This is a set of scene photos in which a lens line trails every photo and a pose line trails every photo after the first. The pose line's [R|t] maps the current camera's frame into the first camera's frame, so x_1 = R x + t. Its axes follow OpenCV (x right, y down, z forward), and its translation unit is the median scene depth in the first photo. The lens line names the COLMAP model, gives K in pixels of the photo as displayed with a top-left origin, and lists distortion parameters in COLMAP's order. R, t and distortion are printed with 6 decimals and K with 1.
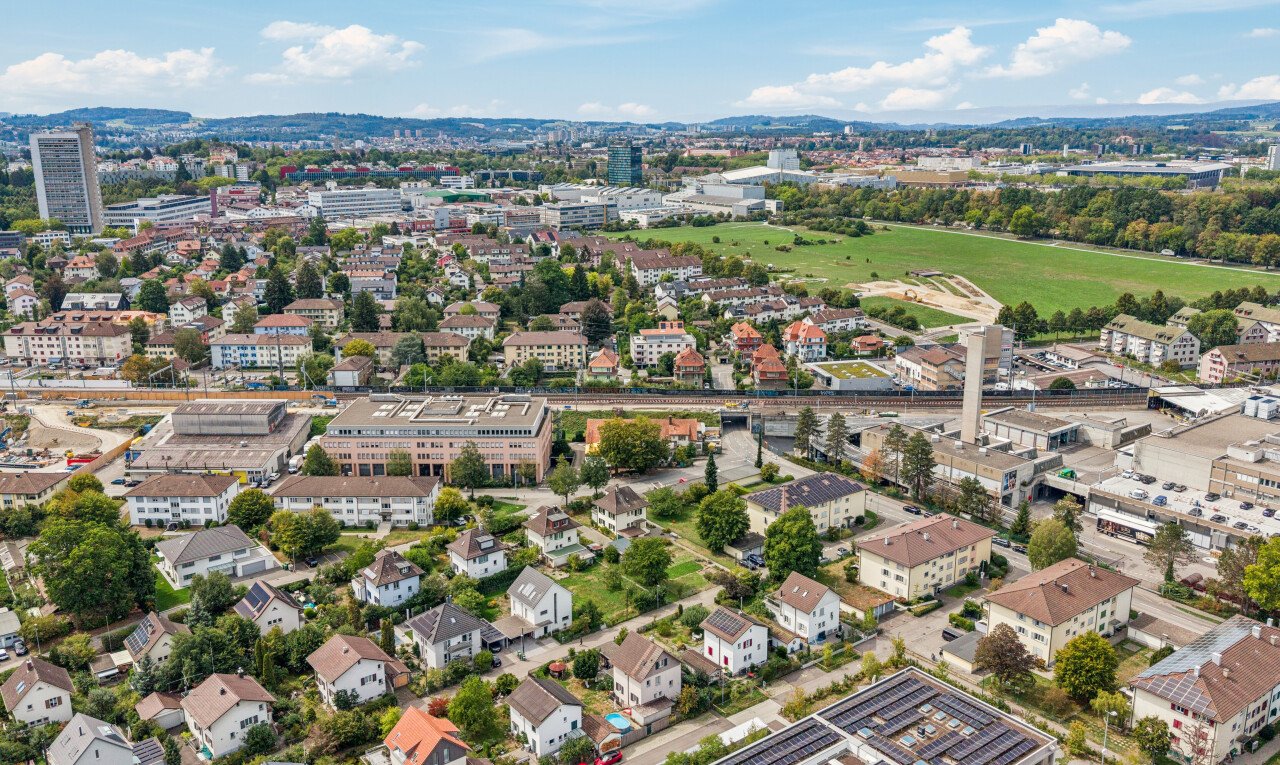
lens RADIAL K [[1036.2, 0, 640.0], [0, 1036.2, 382.5], [0, 0, 1]] dist [0.151392, -0.338723]
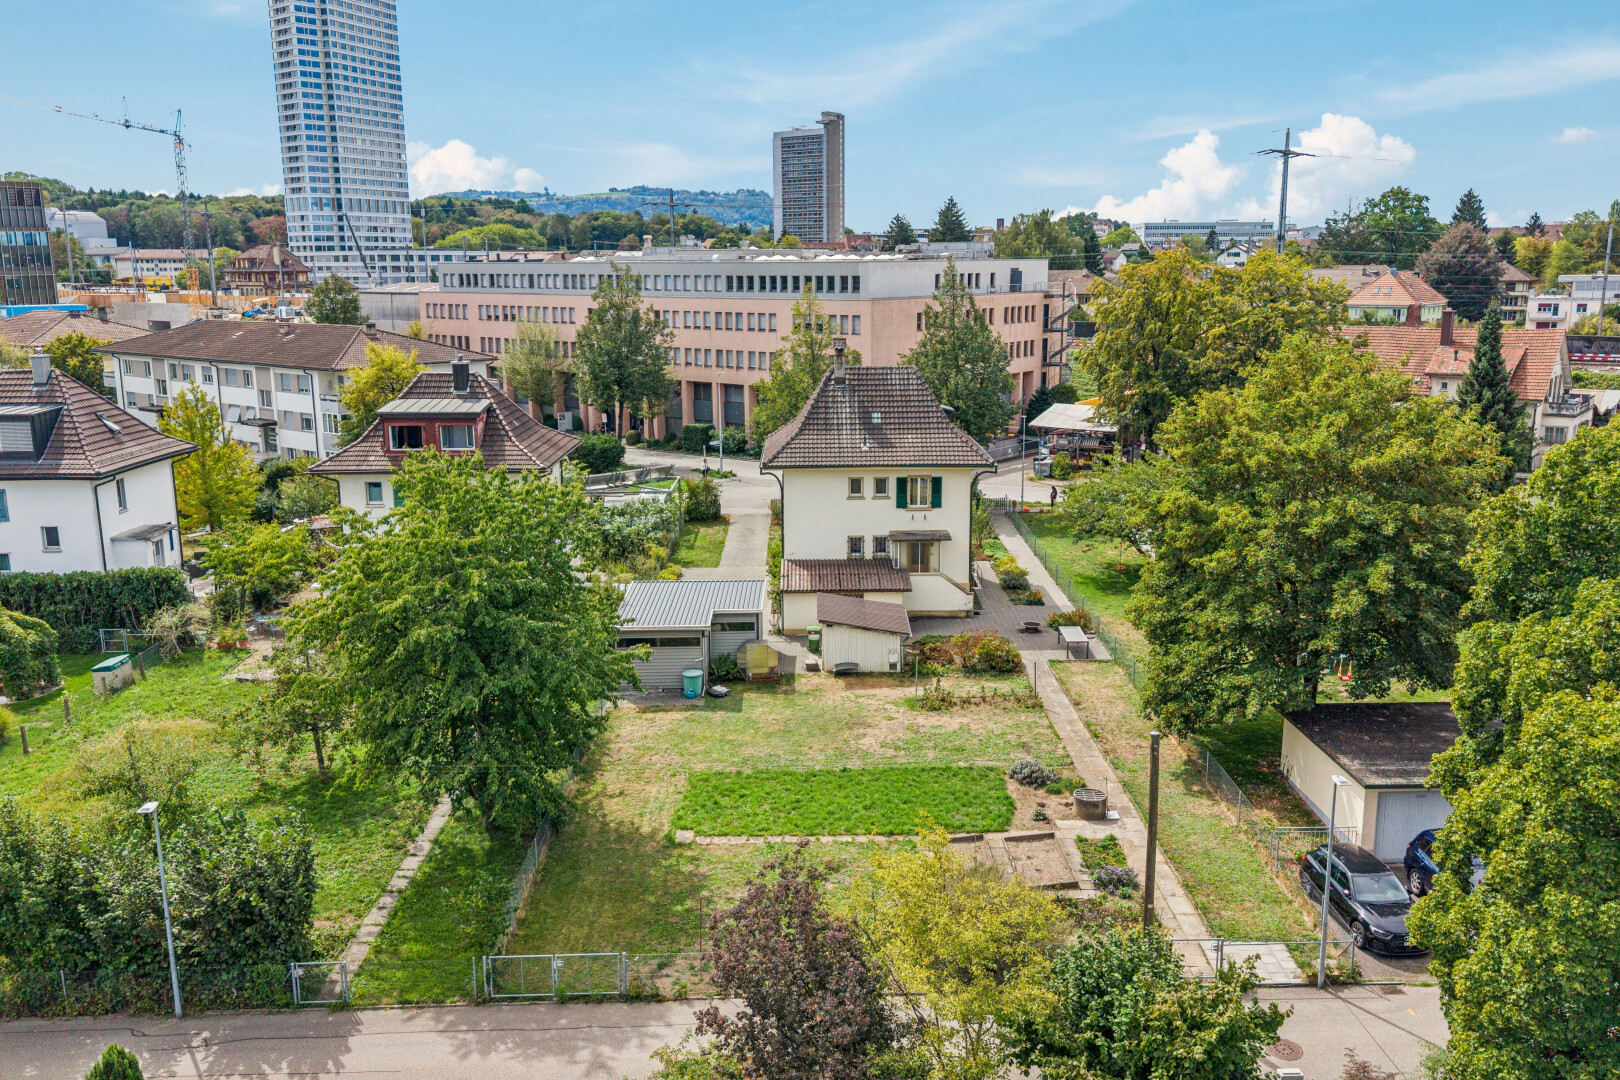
lens RADIAL K [[1323.4, 0, 810.0], [0, 1323.4, 540.0], [0, 0, 1]] dist [0.131705, -0.357108]
pose [[0.794861, 0.122701, -0.594257, 0.129714], [-0.148487, 0.988899, 0.005575, 0.136369], [0.588344, 0.083808, 0.804256, 0.797944]]
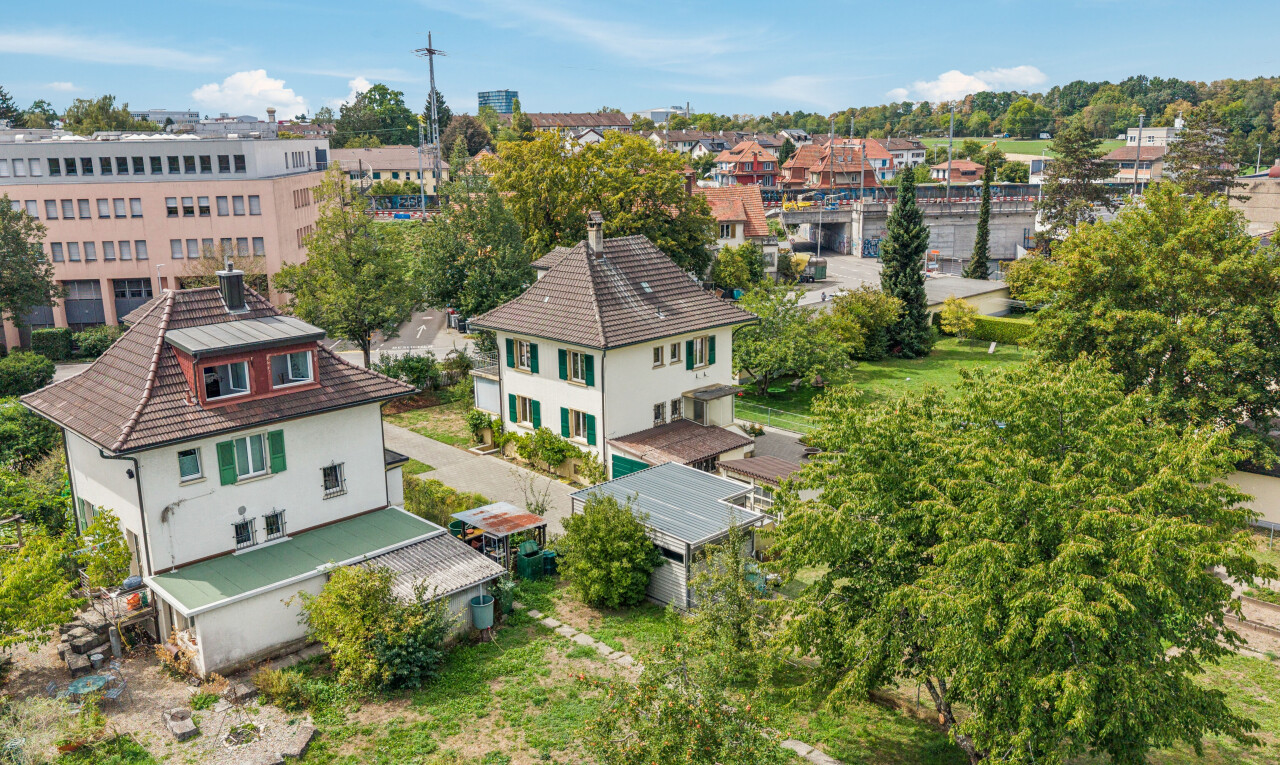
lens RADIAL K [[1036.2, 0, 640.0], [0, 1036.2, 382.5], [0, 0, 1]] dist [0.151392, -0.338723]
pose [[0.992534, -0.040681, 0.114987, -0.037916], [0.043166, 0.998883, -0.019209, 0.135412], [-0.114077, 0.024029, 0.993181, 0.803532]]
